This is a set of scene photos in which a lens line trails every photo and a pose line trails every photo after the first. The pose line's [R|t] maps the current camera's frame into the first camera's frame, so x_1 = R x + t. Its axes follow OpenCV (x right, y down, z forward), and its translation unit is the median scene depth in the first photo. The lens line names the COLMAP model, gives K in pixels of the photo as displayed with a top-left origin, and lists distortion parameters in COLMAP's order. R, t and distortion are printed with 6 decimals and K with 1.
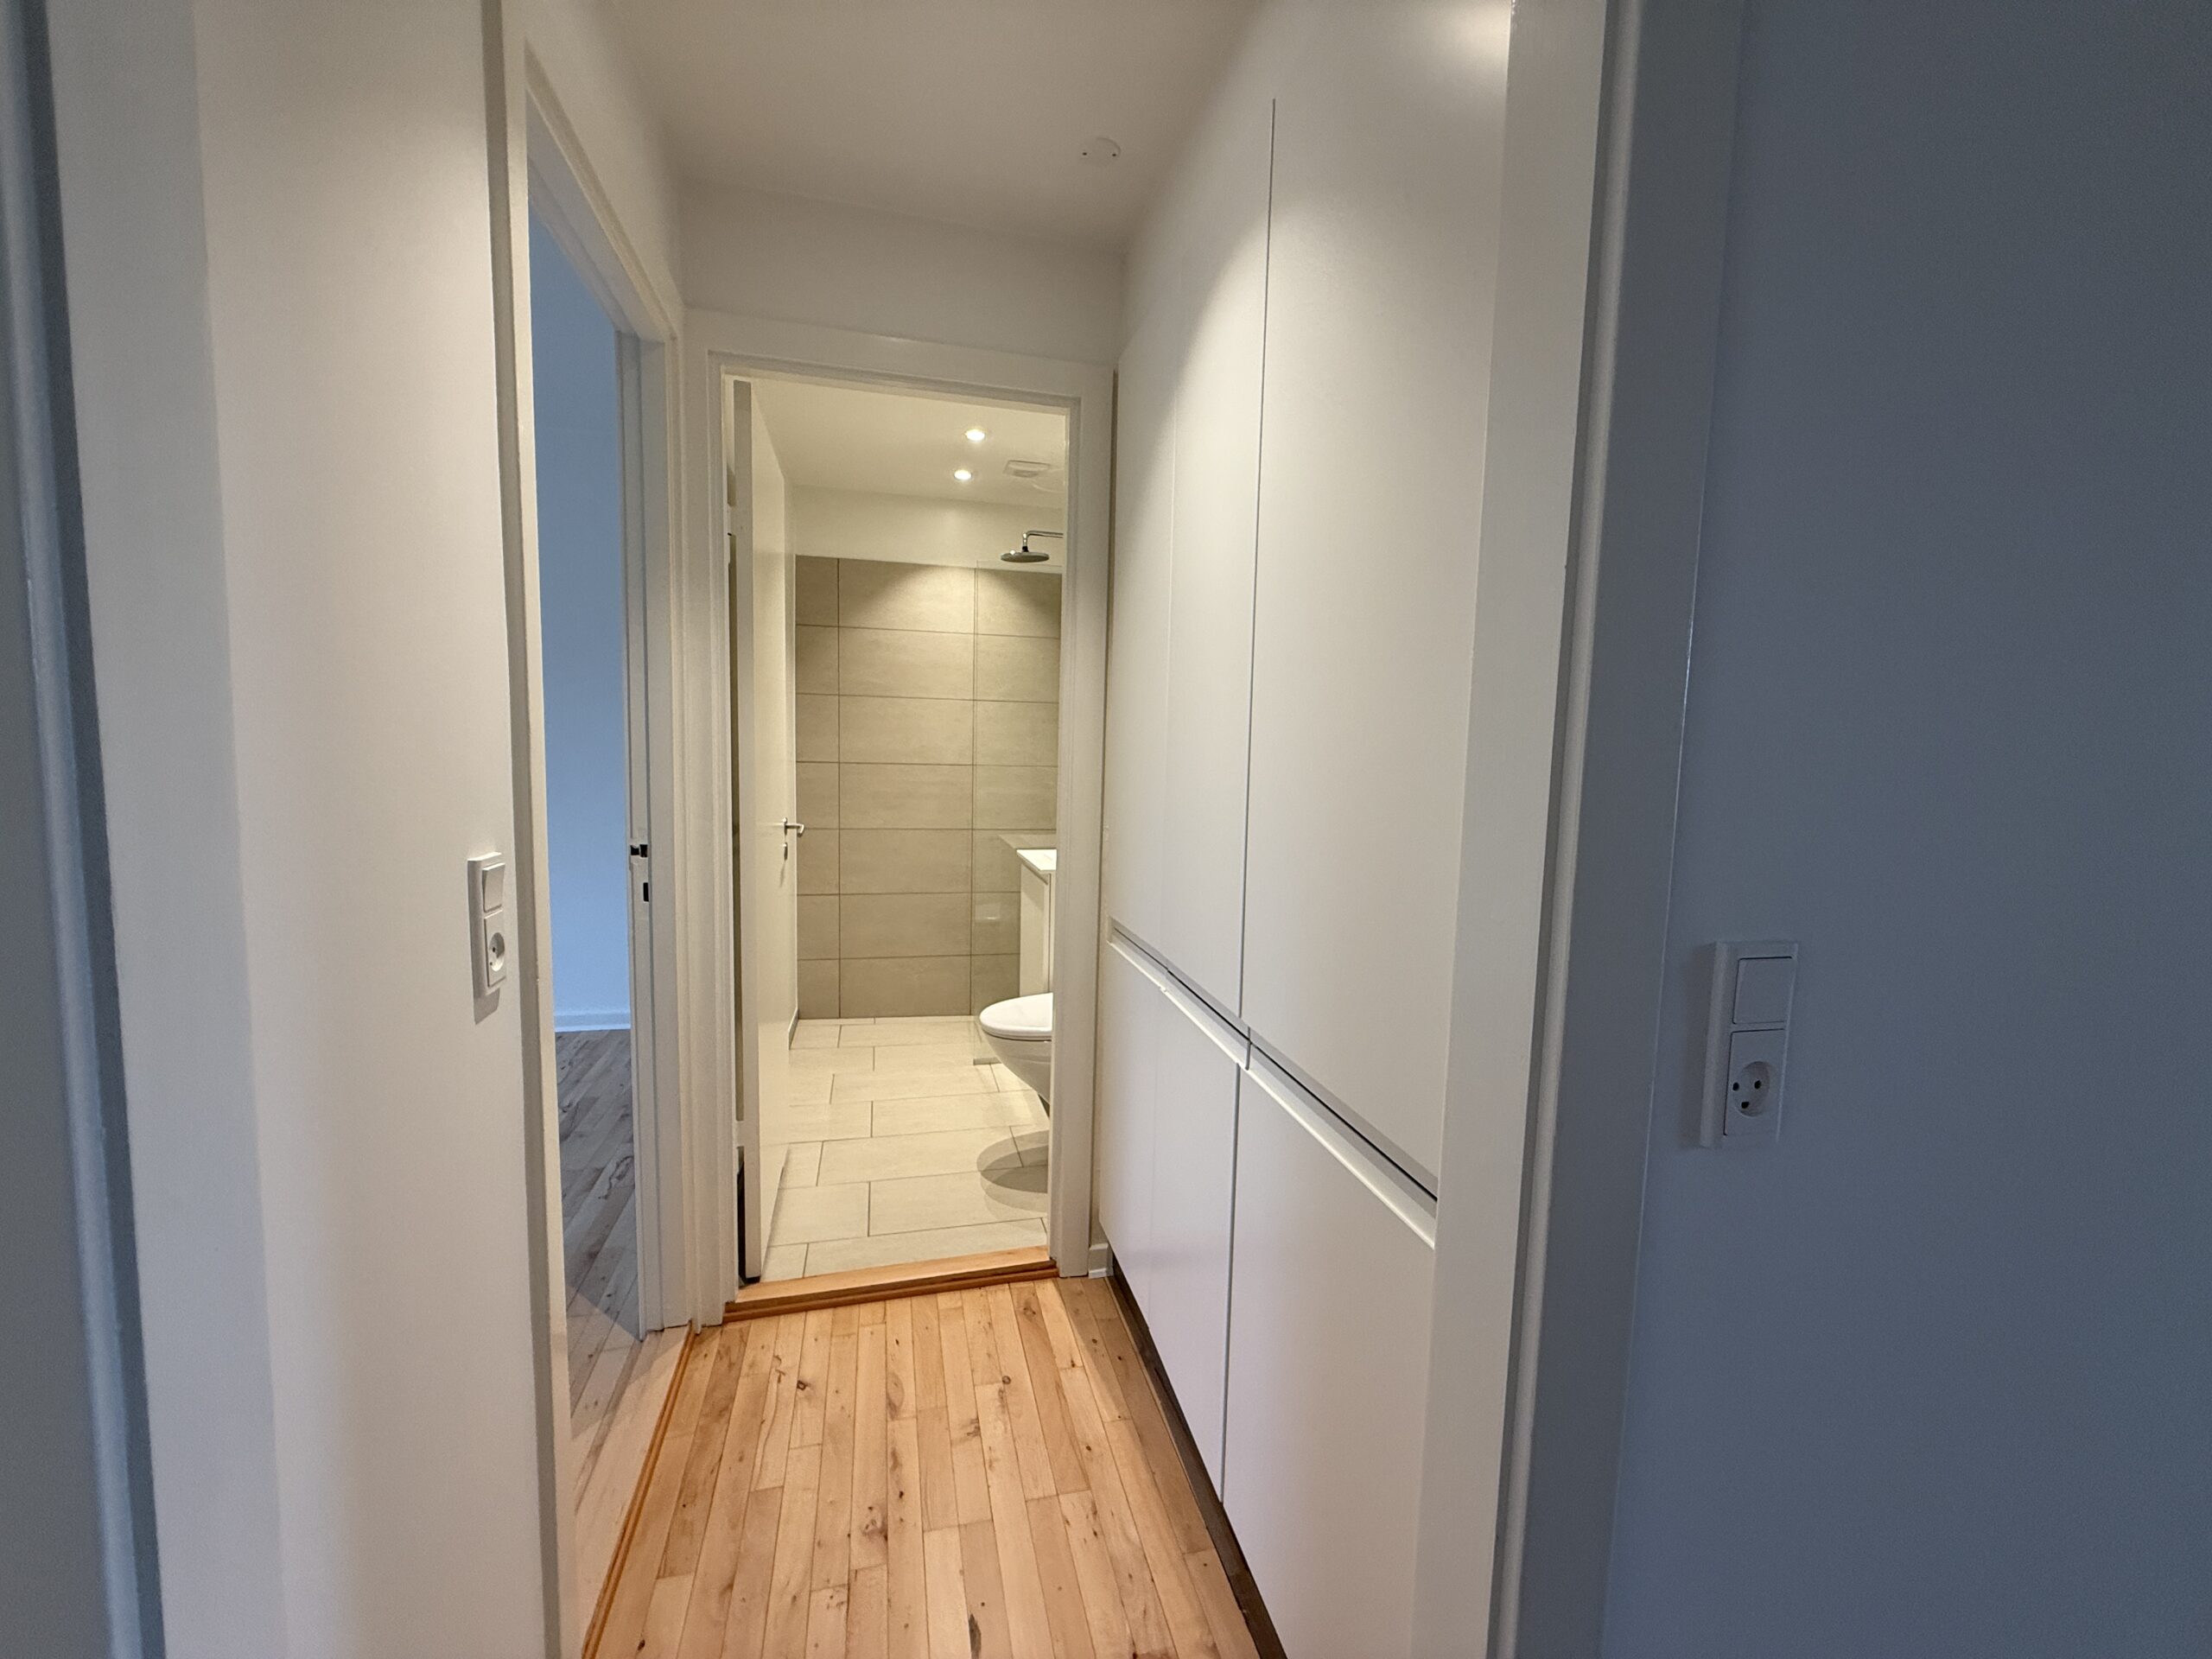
lens RADIAL K [[881.5, 0, 1103.6], [0, 881.5, 826.3], [0, 0, 1]] dist [-0.000491, -0.000105]
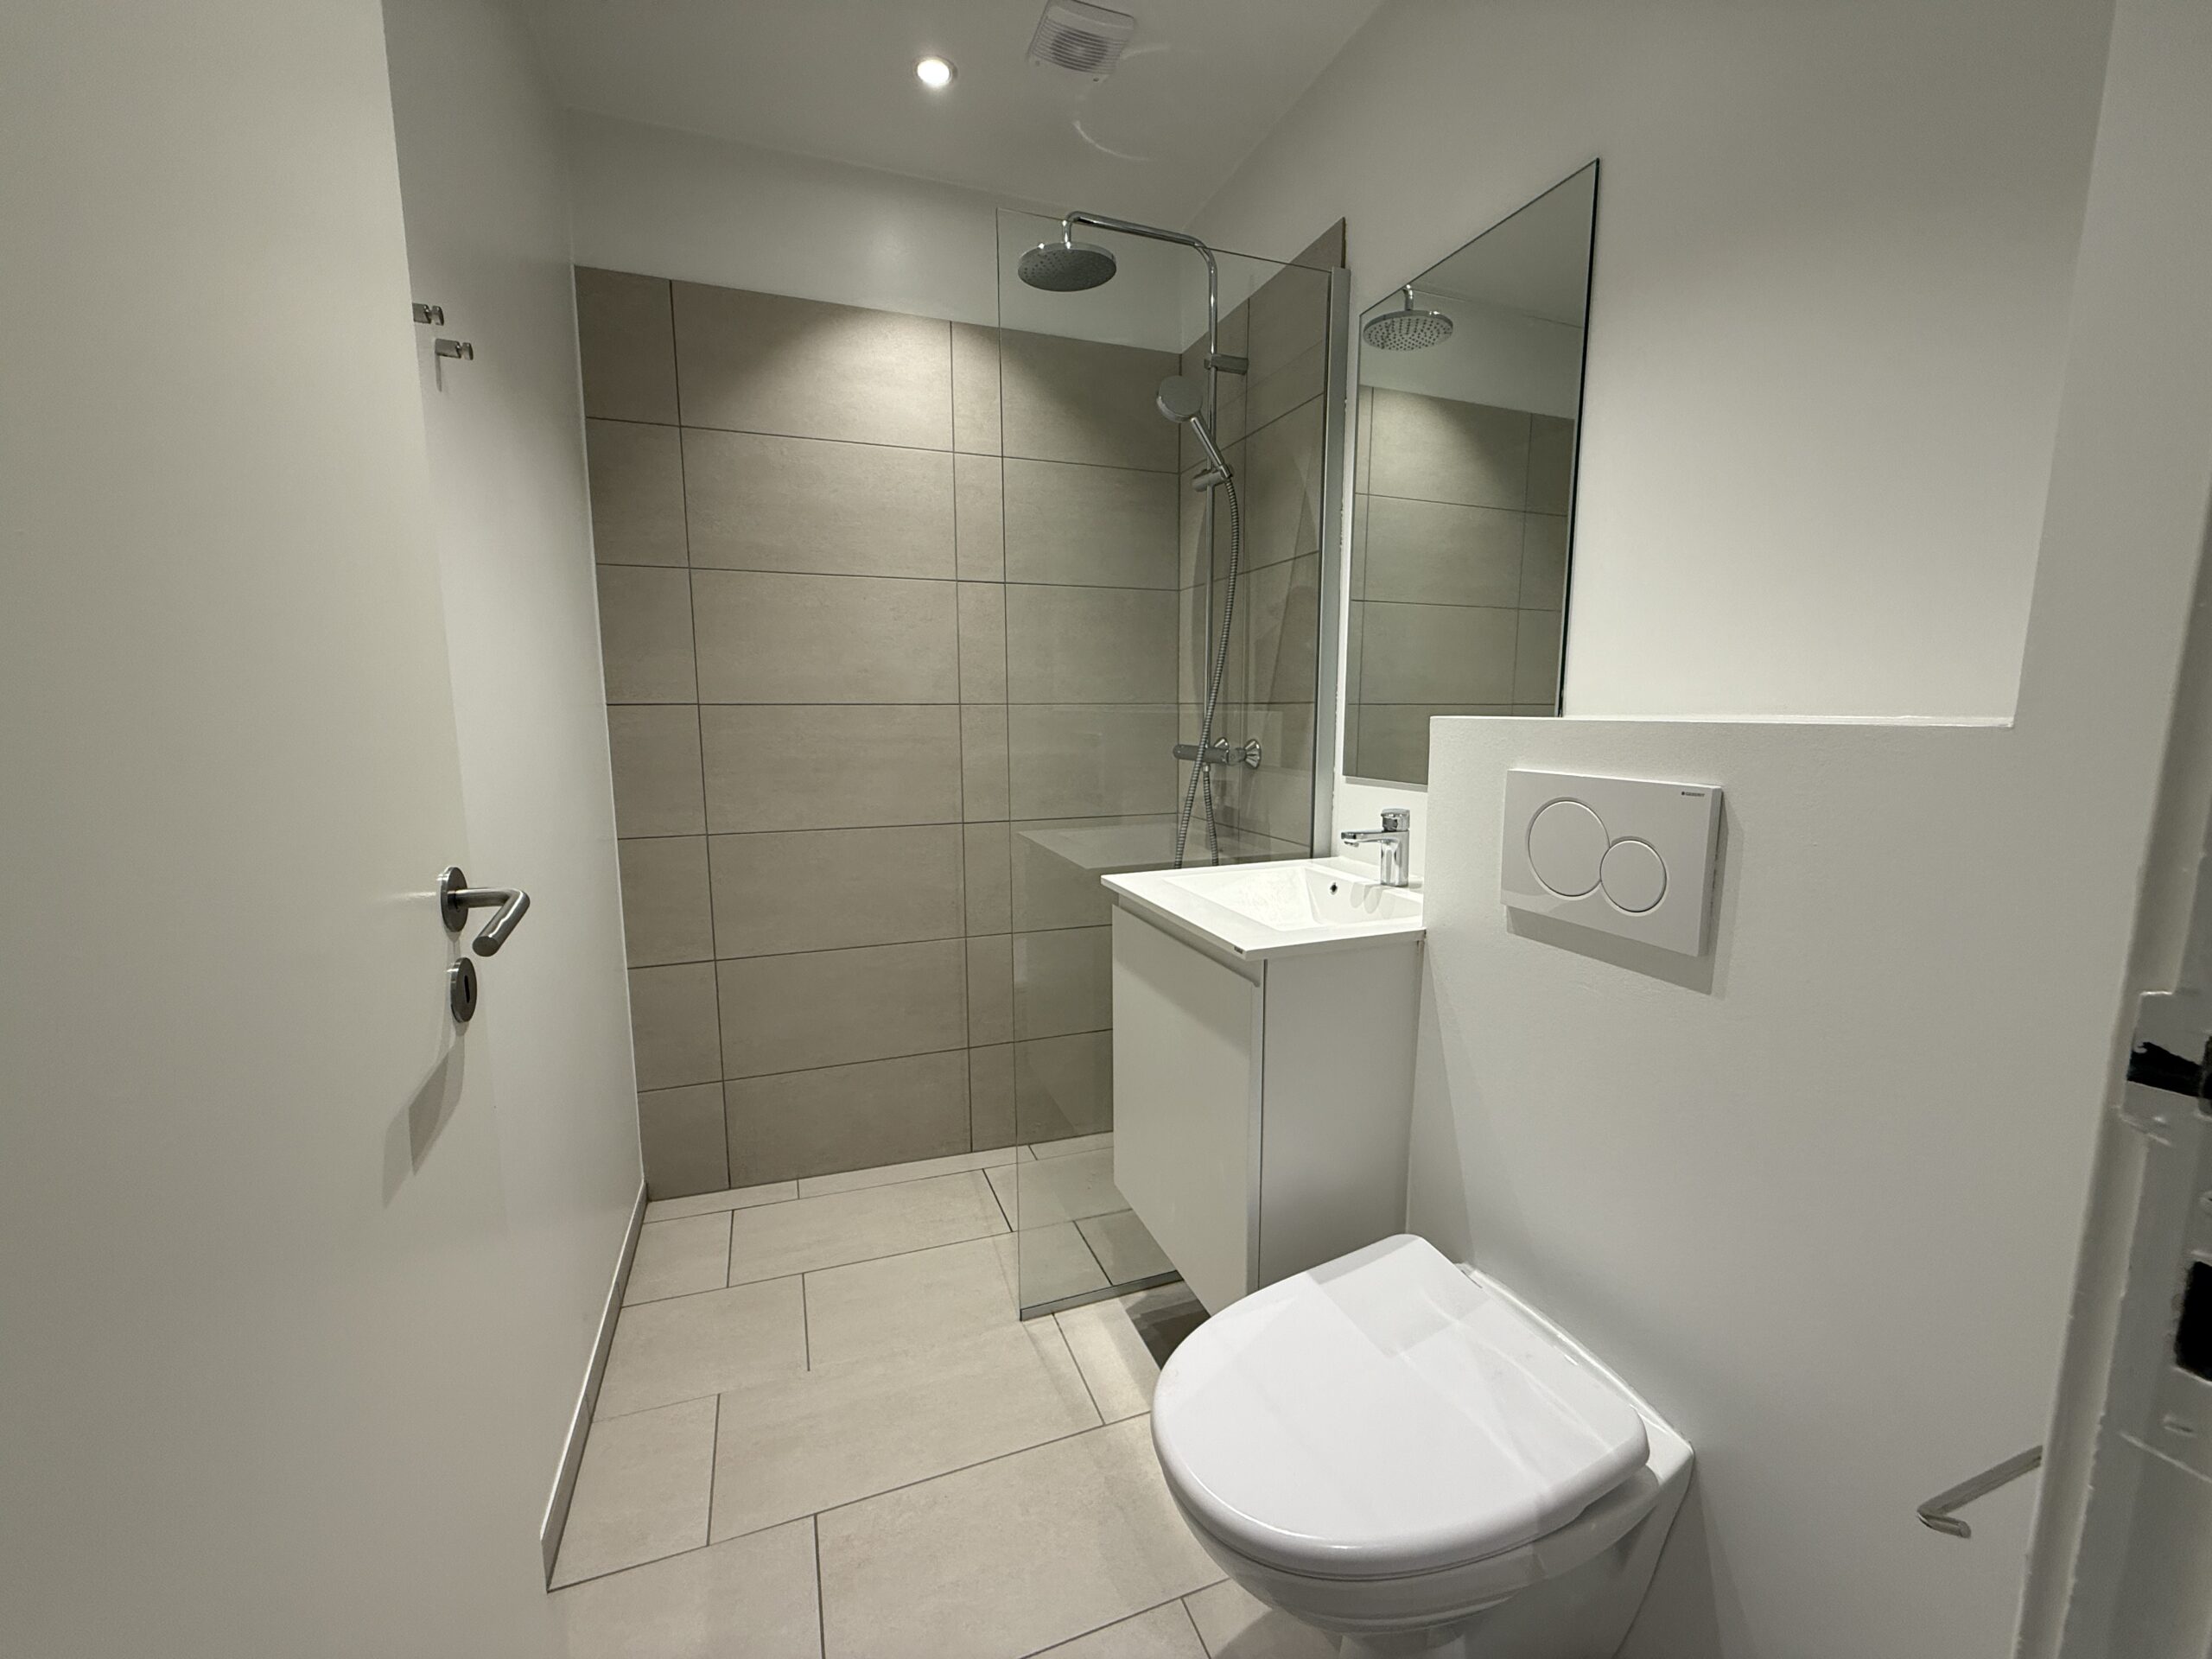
lens RADIAL K [[881.5, 0, 1103.6], [0, 881.5, 826.3], [0, 0, 1]] dist [-0.000491, -0.000105]
pose [[0.993382, -0.043846, 0.106160, -0.124275], [0.038812, 0.998043, 0.049034, -0.018512], [-0.108102, -0.044589, 0.993139, 0.463991]]
